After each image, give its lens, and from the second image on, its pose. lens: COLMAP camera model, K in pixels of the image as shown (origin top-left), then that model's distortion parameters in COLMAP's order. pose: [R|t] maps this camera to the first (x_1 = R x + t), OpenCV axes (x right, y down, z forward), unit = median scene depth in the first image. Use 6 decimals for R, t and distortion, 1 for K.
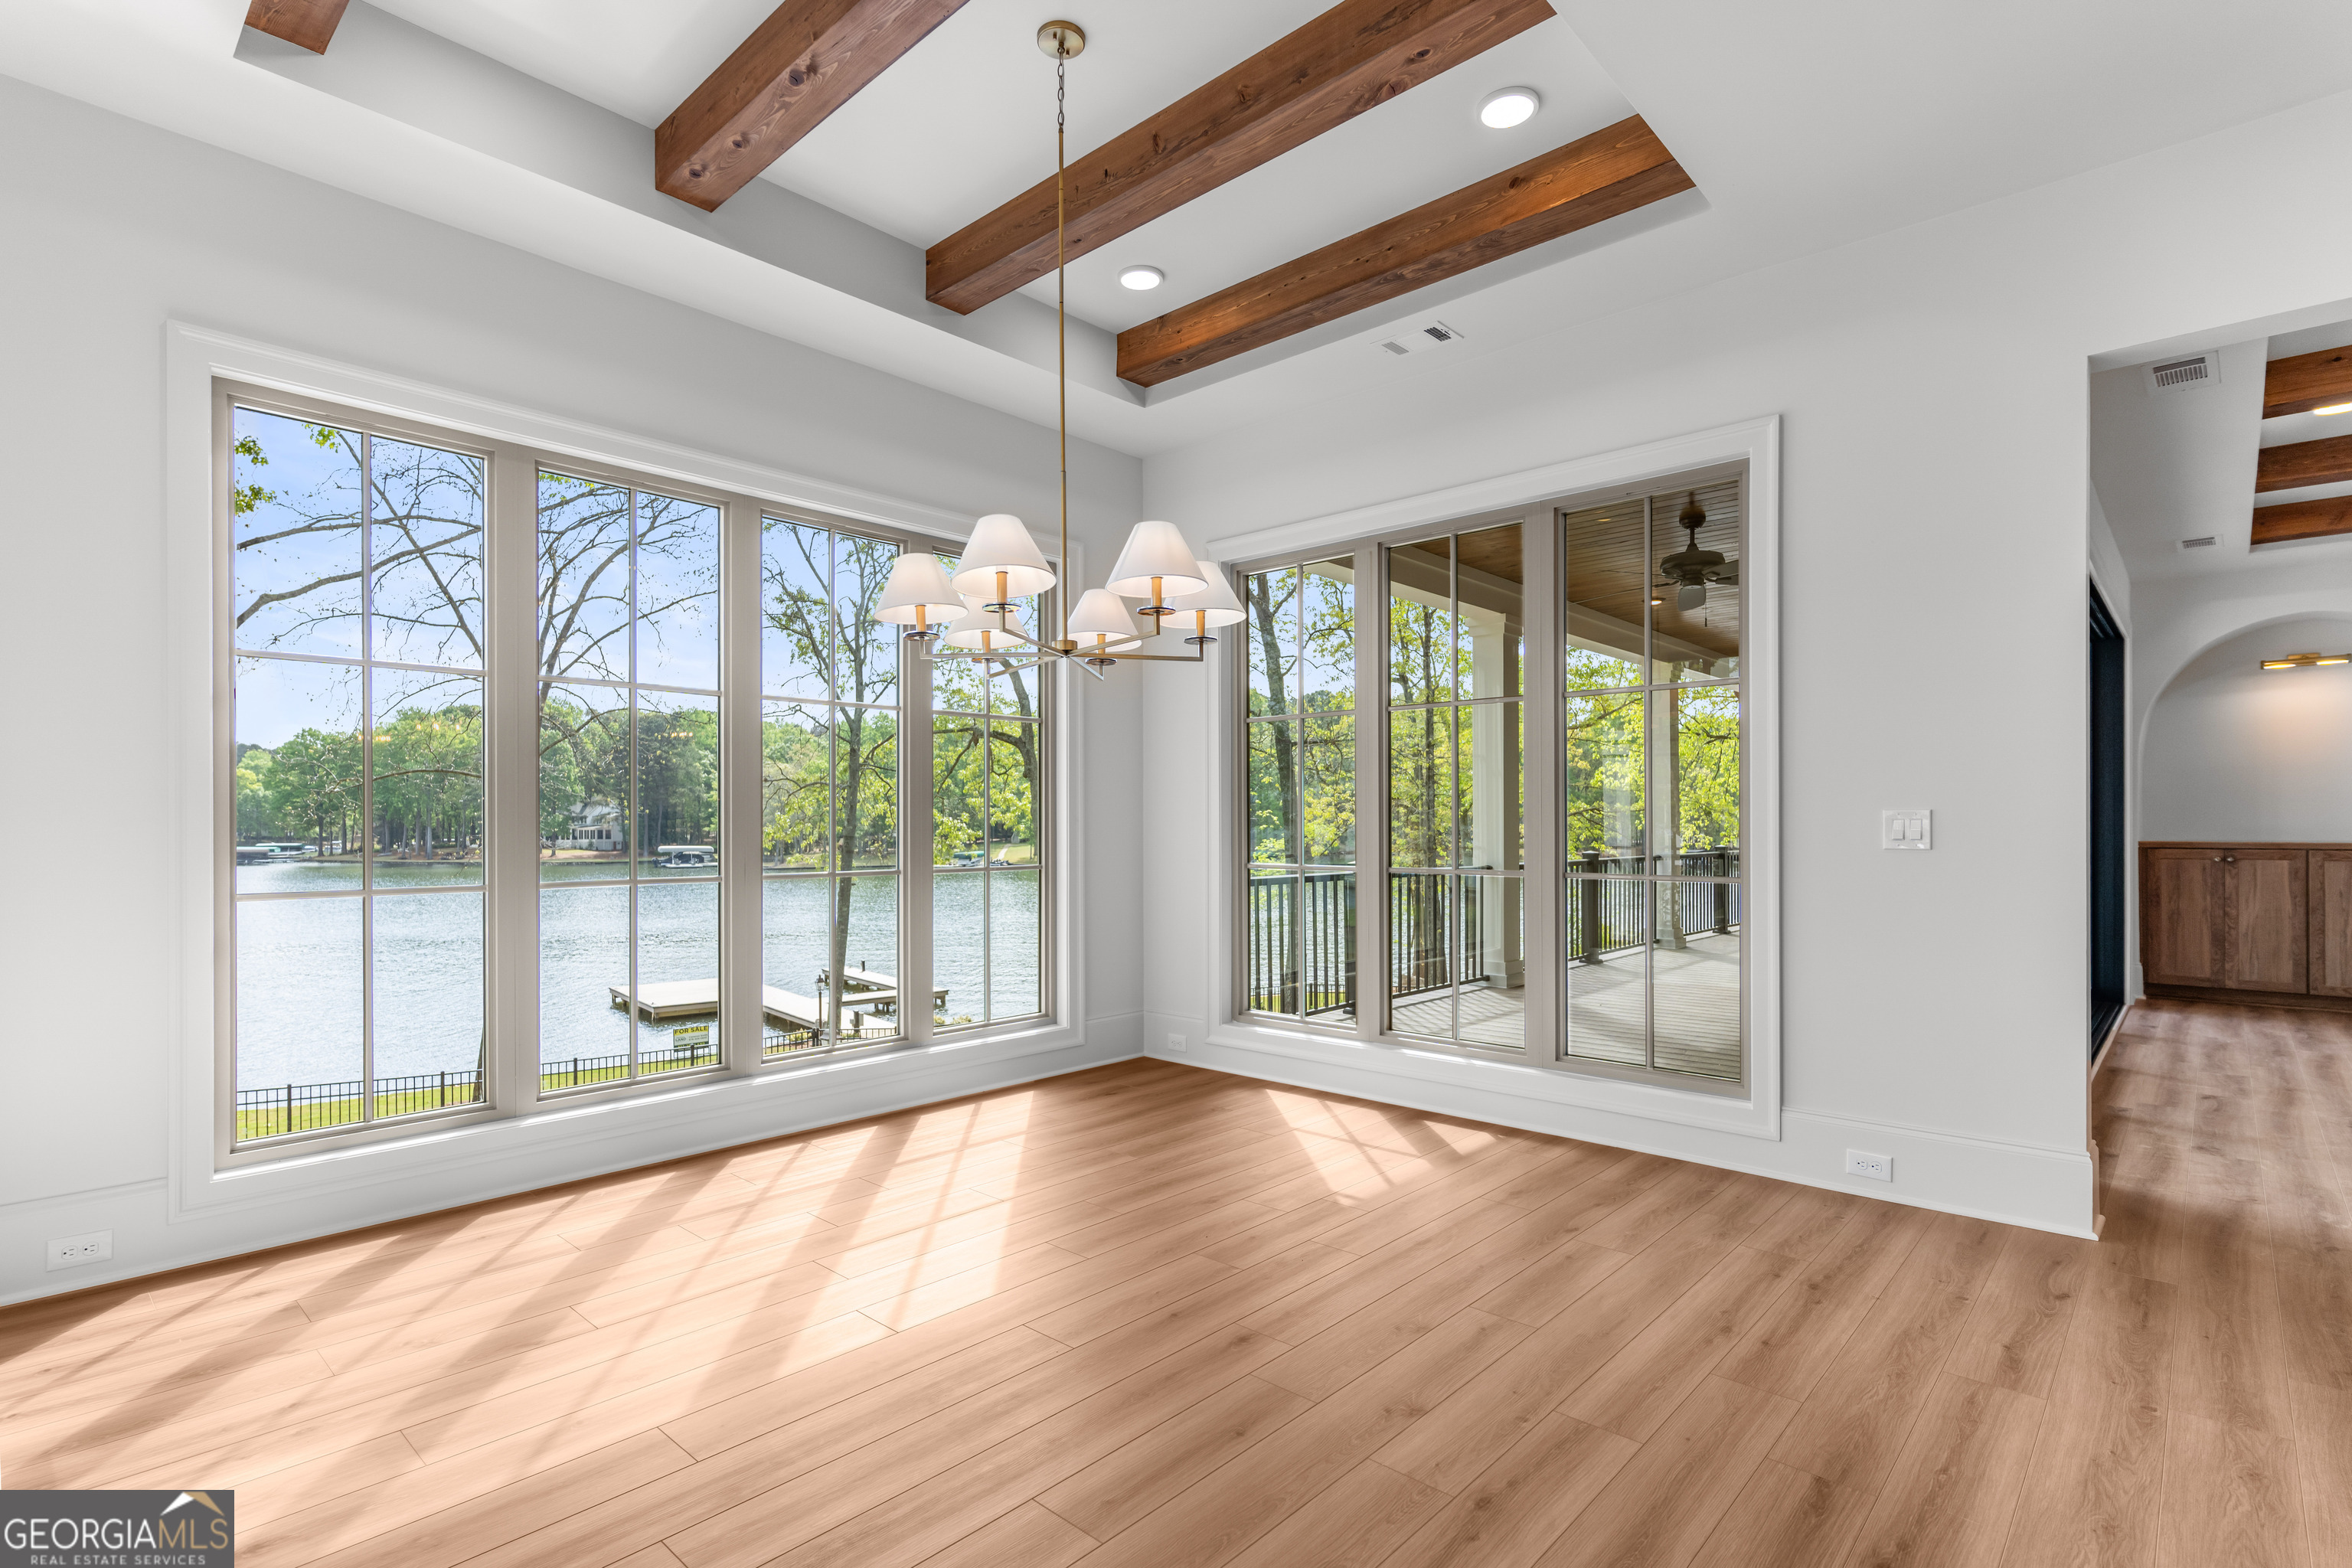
lens RADIAL K [[1137.7, 0, 1173.9], [0, 1137.7, 829.4], [0, 0, 1]] dist [-0.002743, 0.000872]
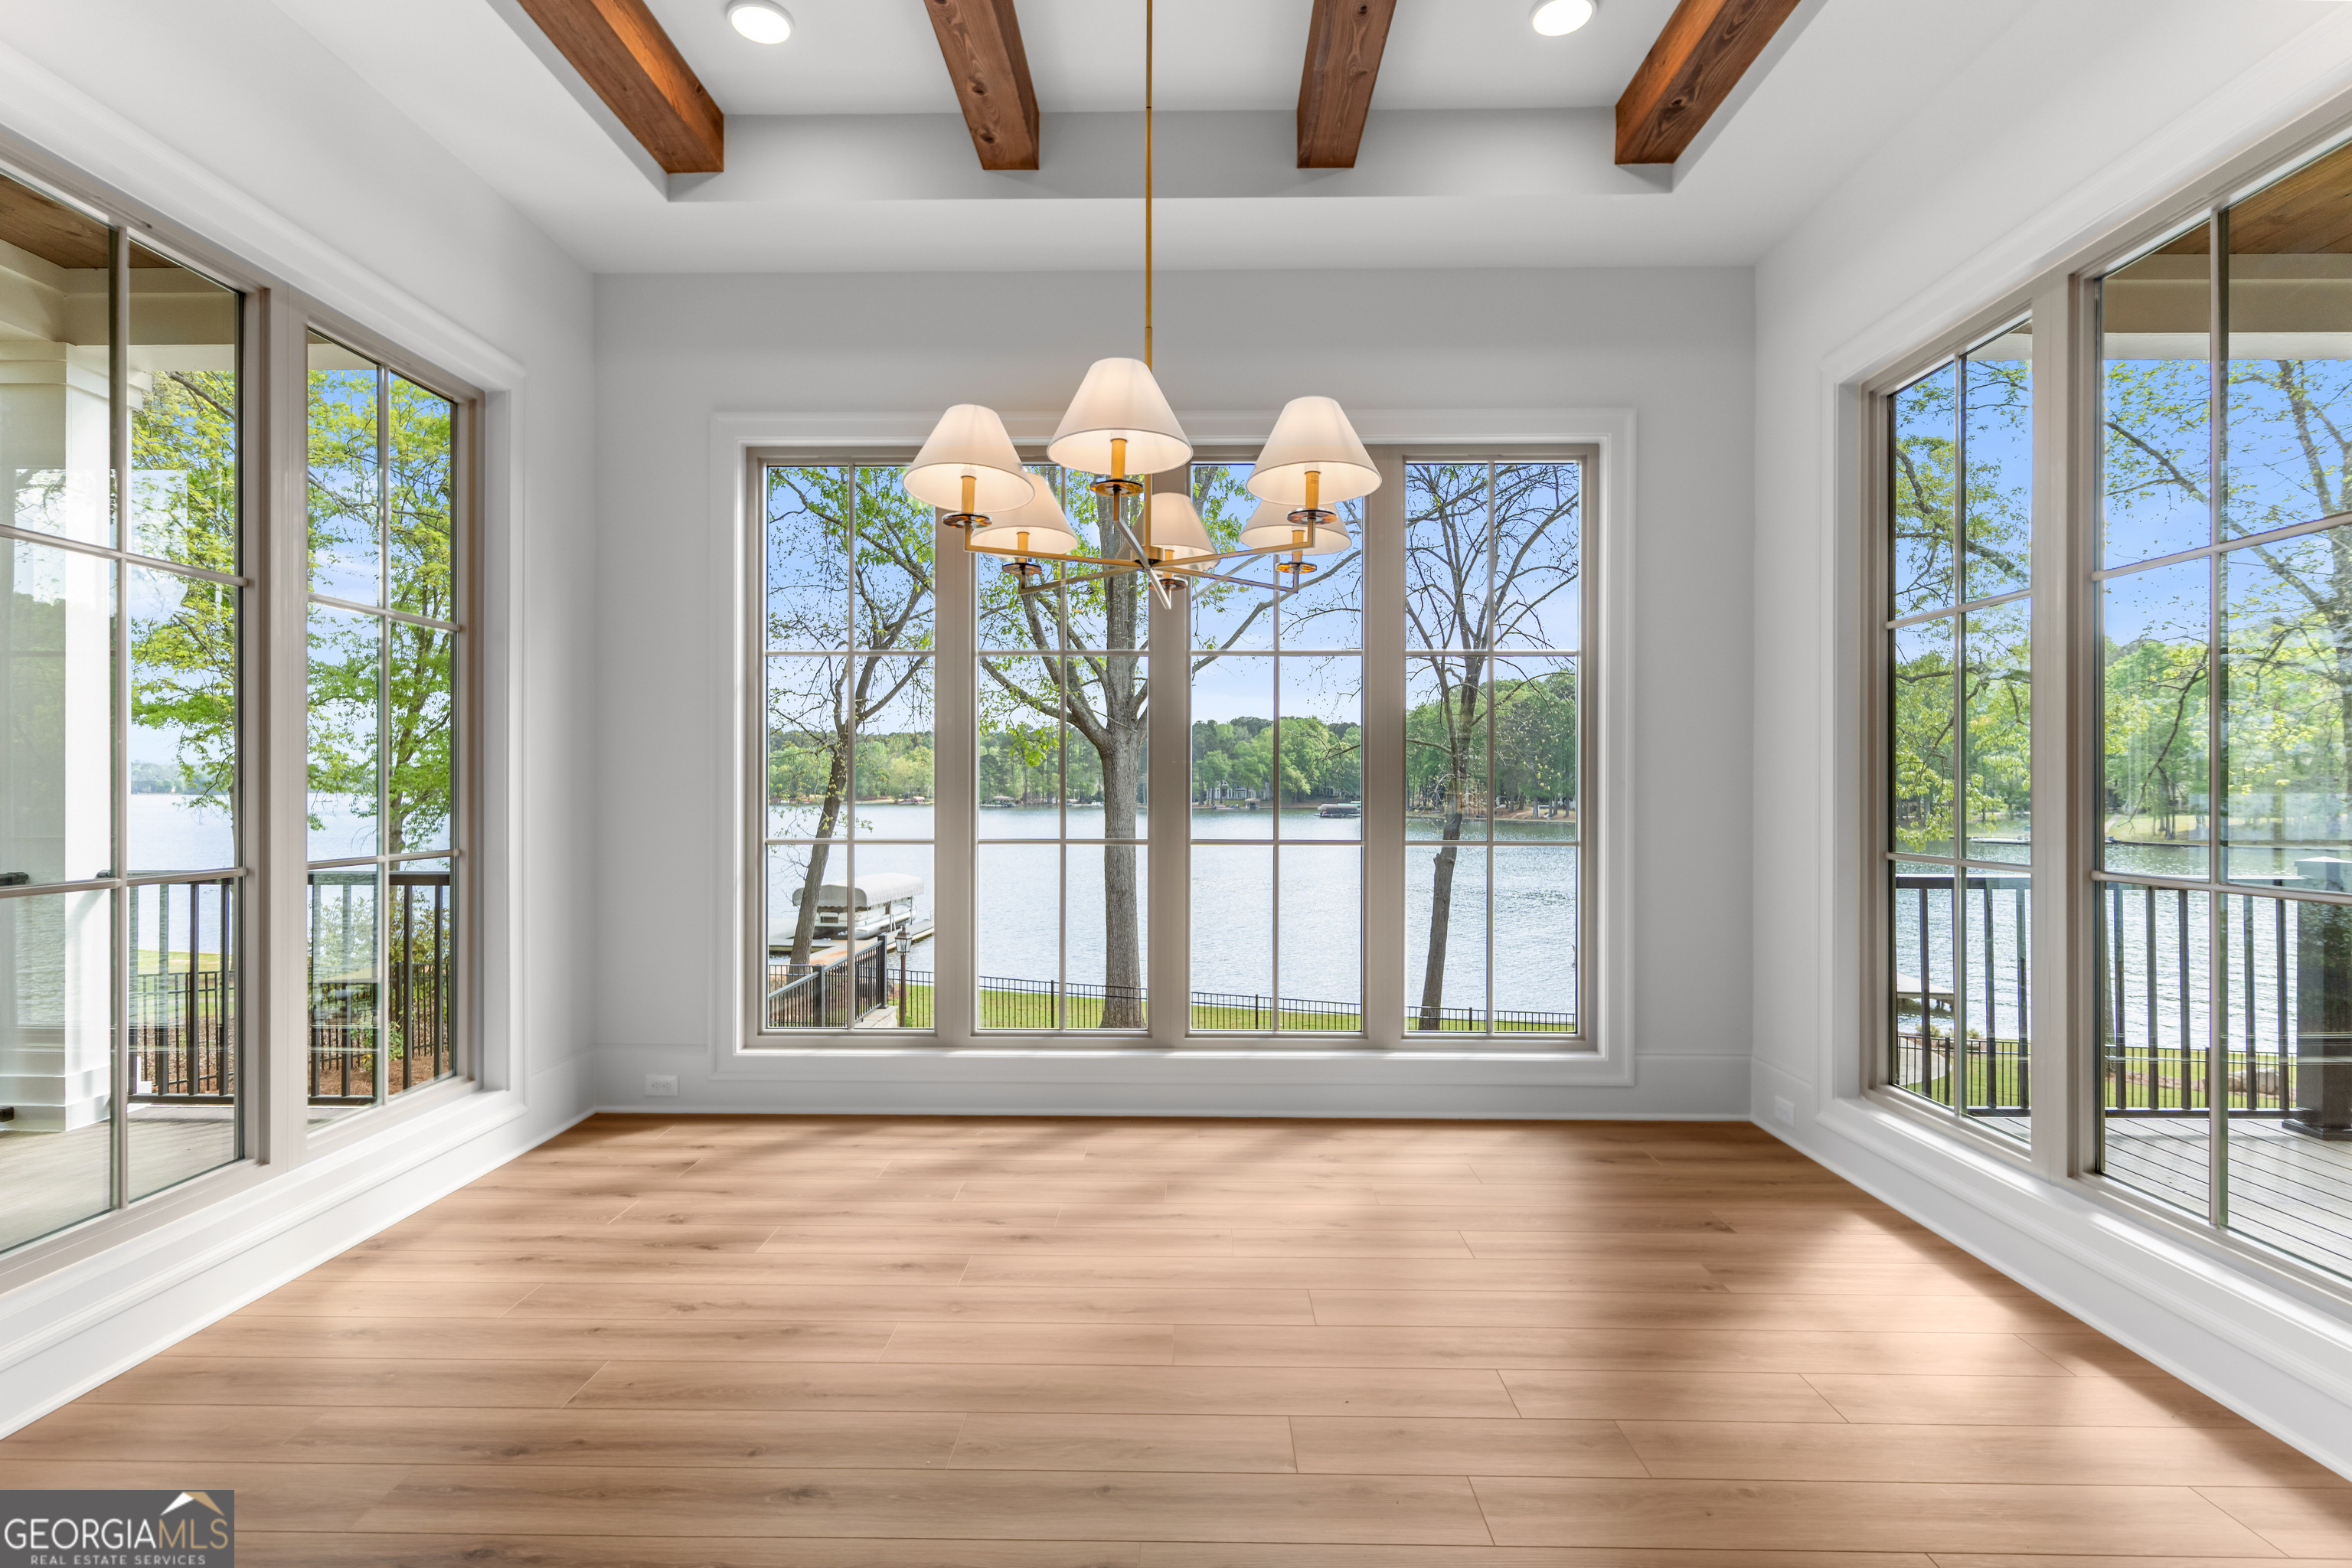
lens RADIAL K [[1137.7, 0, 1202.6], [0, 1137.7, 791.9], [0, 0, 1]] dist [-0.002743, 0.000872]
pose [[0.660019, 0.006659, -0.751219, 0.275362], [-0.006916, 0.999972, 0.002788, -0.002141], [0.751217, 0.003355, 0.660047, 0.287233]]
